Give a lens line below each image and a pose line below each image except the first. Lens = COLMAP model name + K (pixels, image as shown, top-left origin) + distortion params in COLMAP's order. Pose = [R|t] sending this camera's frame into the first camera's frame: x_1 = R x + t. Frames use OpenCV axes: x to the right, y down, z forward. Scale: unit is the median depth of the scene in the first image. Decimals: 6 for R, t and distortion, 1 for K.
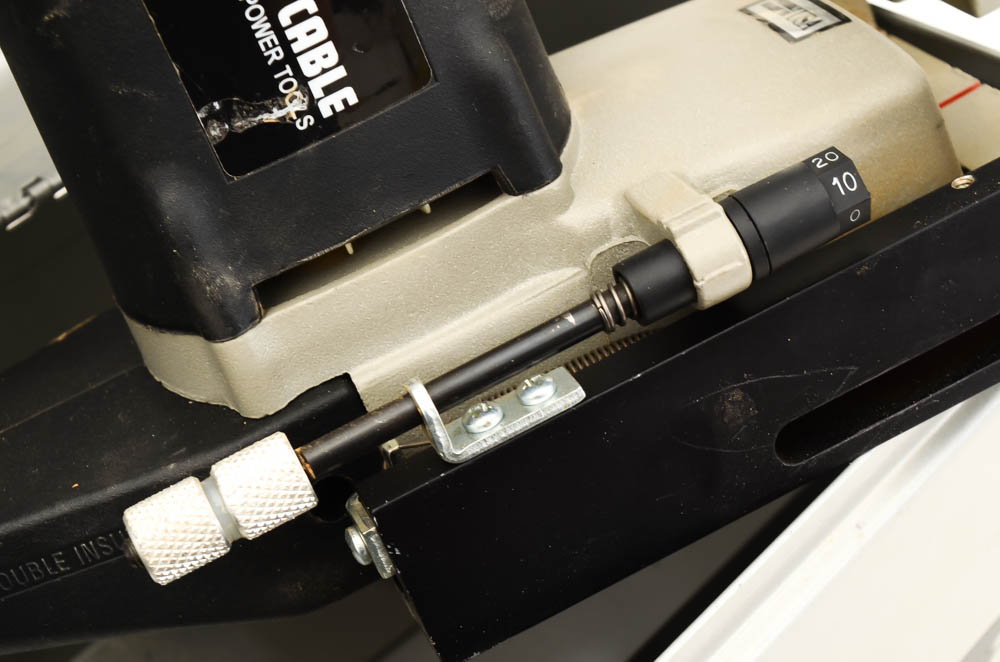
lens RADIAL K [[2251.9, 0, 500.0], [0, 2251.9, 331.0], [0, 0, 1]] dist [0.049011, 0.318842]
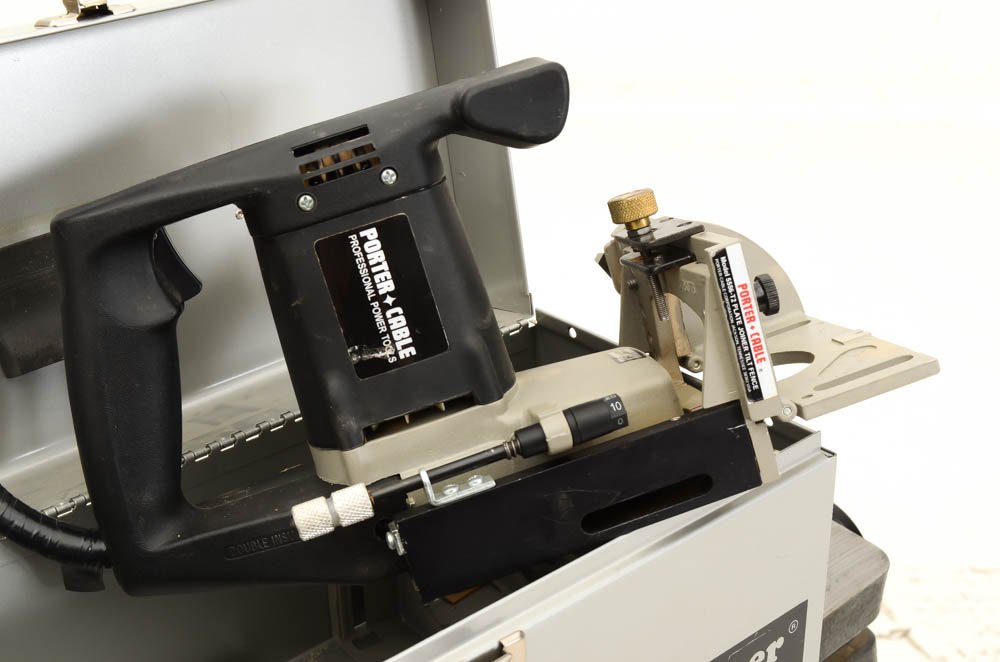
lens RADIAL K [[1556.8, 0, 500.0], [0, 1556.8, 331.0], [0, 0, 1]] dist [-0.005098, -0.049392]
pose [[0.988965, 0.091912, -0.116190, 0.214302], [-0.119290, 0.959115, -0.256649, 0.287259], [0.087850, 0.267677, 0.959495, -0.575831]]
